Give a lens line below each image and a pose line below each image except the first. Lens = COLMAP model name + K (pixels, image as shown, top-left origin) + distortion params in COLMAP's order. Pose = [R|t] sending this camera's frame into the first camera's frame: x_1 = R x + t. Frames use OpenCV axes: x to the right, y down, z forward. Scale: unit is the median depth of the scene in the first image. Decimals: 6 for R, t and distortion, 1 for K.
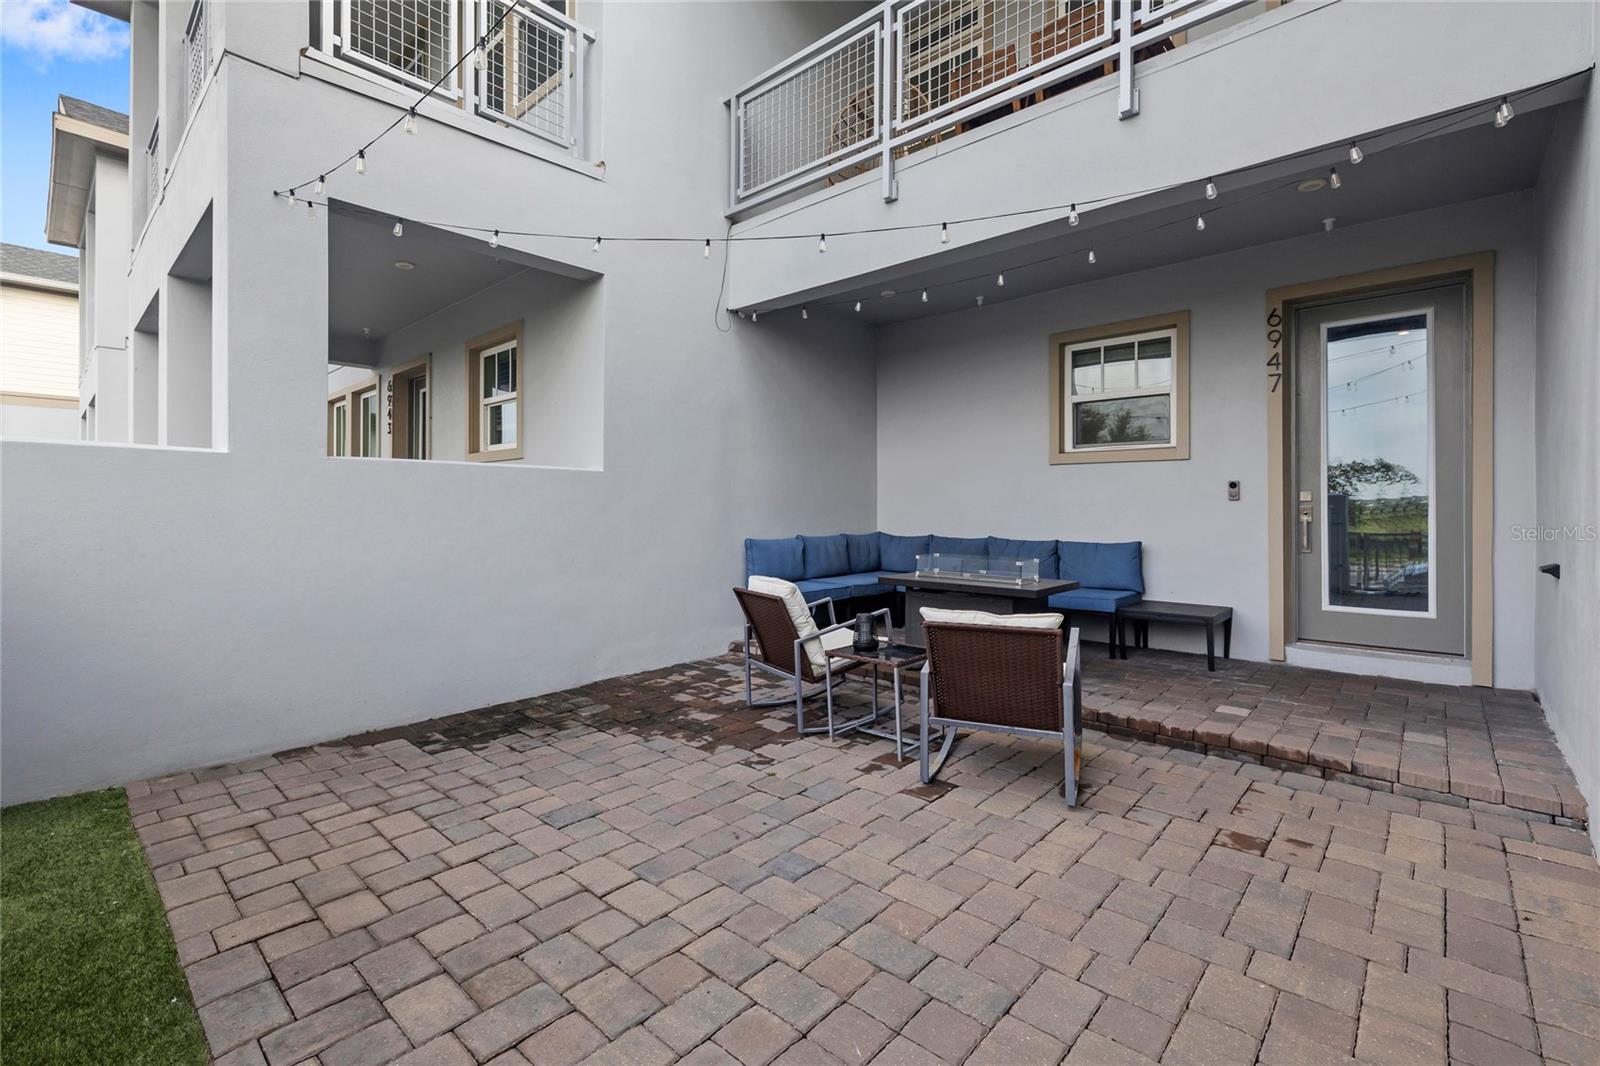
lens RADIAL K [[708.1, 0, 792.4], [0, 708.1, 506.3], [0, 0, 1]] dist [-0.000601, -0.000306]
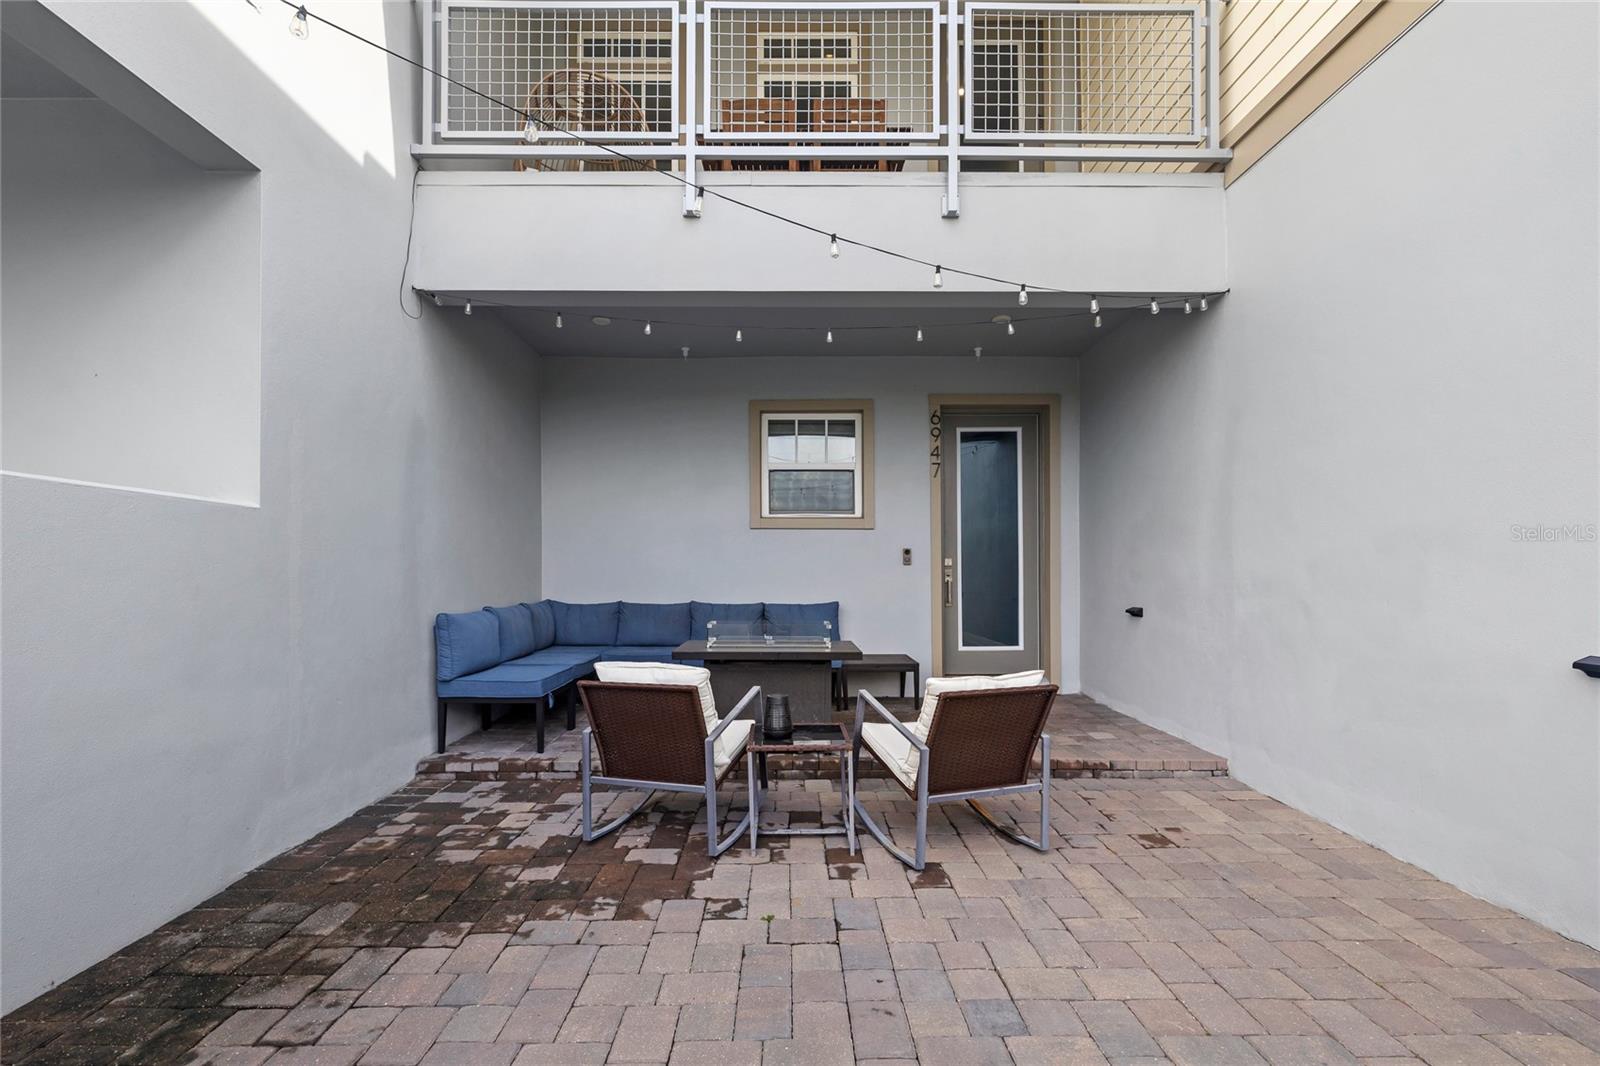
lens RADIAL K [[700.0, 0, 790.4], [0, 700.0, 569.8], [0, 0, 1]] dist [-0.000456, 0.000128]
pose [[0.730608, 0.002497, 0.682792, -0.339918], [-0.000802, 0.999996, -0.002799, 0.003654], [-0.682797, 0.001497, 0.730607, 0.279051]]
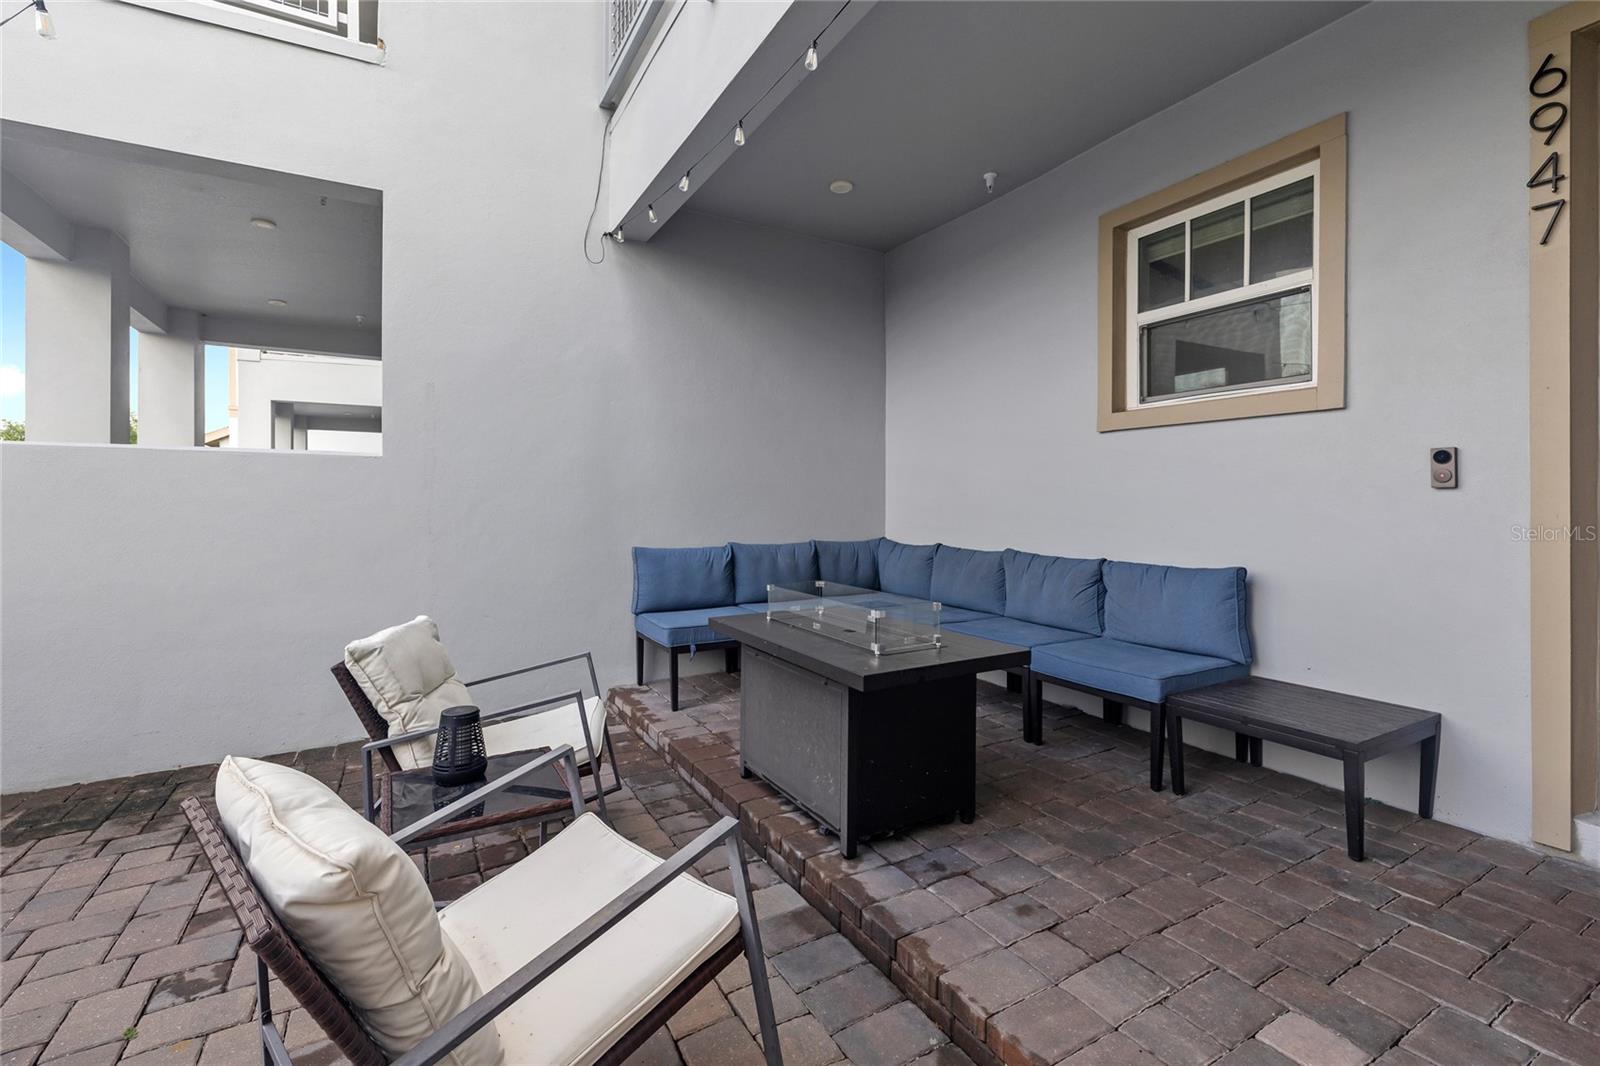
lens RADIAL K [[696.4, 0, 797.8], [0, 696.4, 502.8], [0, 0, 1]] dist [0.004482, 0.000454]
pose [[0.950448, -0.000134, -0.310885, 0.369826], [-0.000020, 1.000000, -0.000491, 0.001349], [0.310885, 0.000473, 0.950448, 0.434972]]
